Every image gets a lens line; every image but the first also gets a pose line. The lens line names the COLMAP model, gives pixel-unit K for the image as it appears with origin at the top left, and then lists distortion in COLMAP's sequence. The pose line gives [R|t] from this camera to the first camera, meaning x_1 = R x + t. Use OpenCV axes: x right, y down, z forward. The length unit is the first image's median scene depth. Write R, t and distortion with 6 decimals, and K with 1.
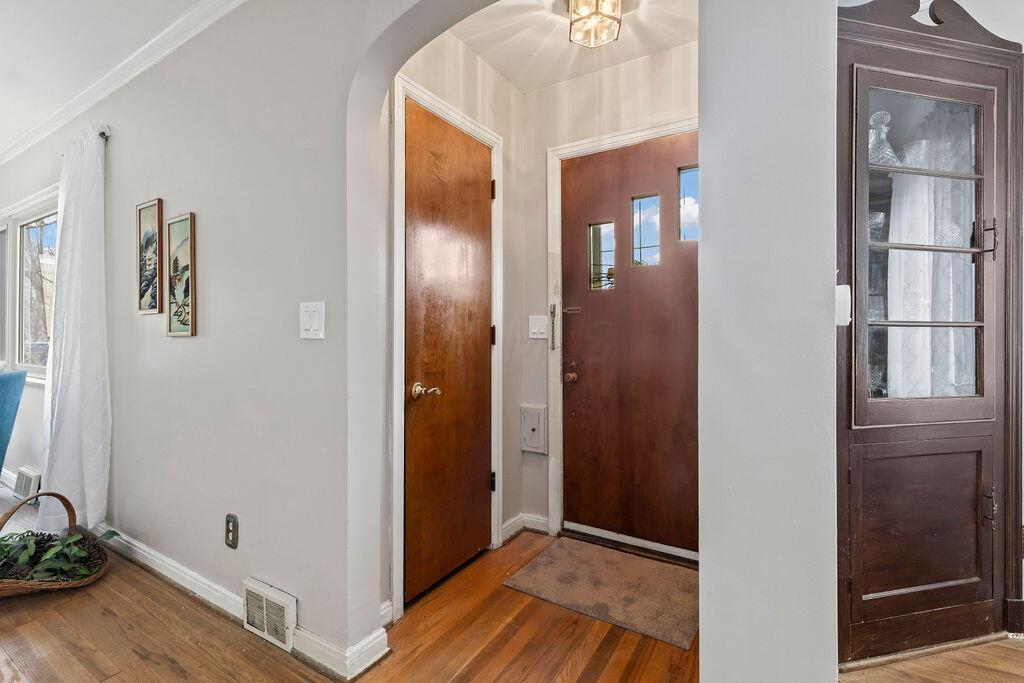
lens RADIAL K [[475.5, 0, 511.2], [0, 475.5, 336.4], [0, 0, 1]] dist [0.012017, -0.001361]
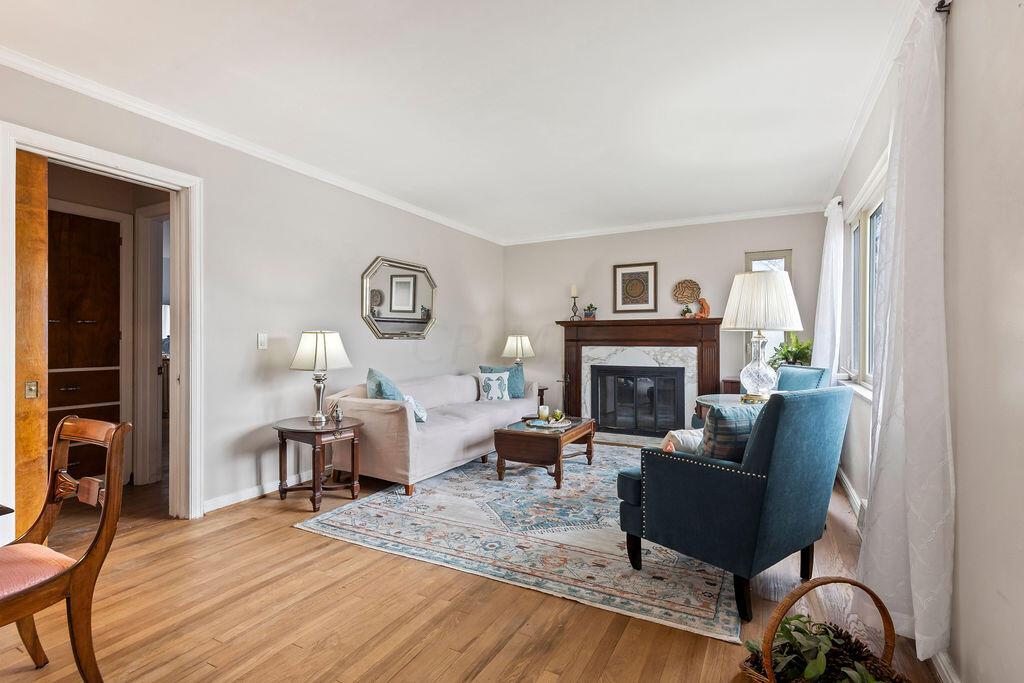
lens RADIAL K [[475.5, 0, 509.8], [0, 475.5, 339.1], [0, 0, 1]] dist [0.012017, -0.001361]
pose [[0.129649, -0.004938, -0.991548, -0.305473], [-0.005021, 0.999972, -0.005637, -0.008346], [0.991547, 0.005709, 0.129621, 0.364425]]
